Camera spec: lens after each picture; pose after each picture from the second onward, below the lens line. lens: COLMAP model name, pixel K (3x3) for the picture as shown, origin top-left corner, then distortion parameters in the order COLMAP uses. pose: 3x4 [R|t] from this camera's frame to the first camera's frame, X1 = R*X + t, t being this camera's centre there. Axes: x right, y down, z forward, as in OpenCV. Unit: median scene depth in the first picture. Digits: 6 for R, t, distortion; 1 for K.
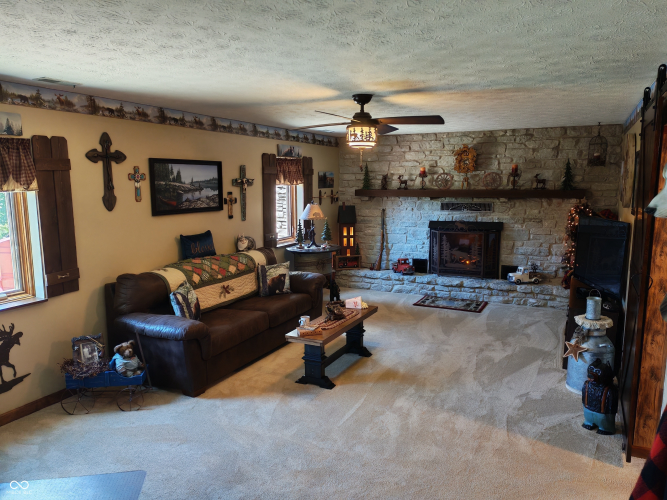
lens RADIAL K [[499.5, 0, 322.7], [0, 499.5, 248.4], [0, 0, 1]] dist [0.073290, -0.122050]
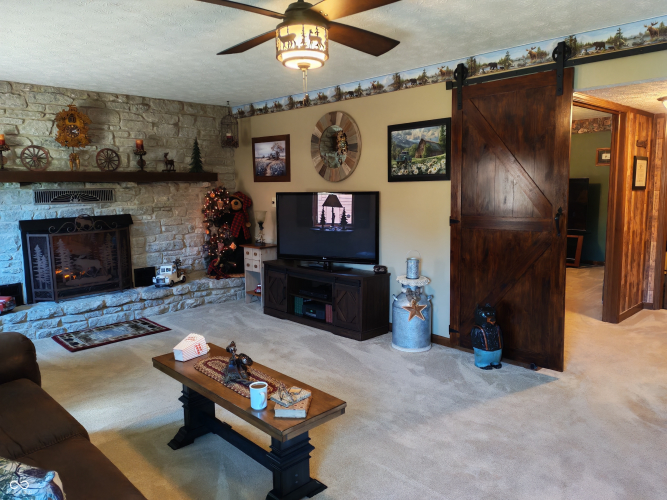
lens RADIAL K [[499.5, 0, 322.7], [0, 499.5, 248.4], [0, 0, 1]] dist [0.073290, -0.122050]
pose [[0.310246, -0.115274, 0.943642, -0.294806], [0.141738, 0.987135, 0.073987, -0.015340], [-0.940031, 0.110796, 0.322593, 0.485679]]
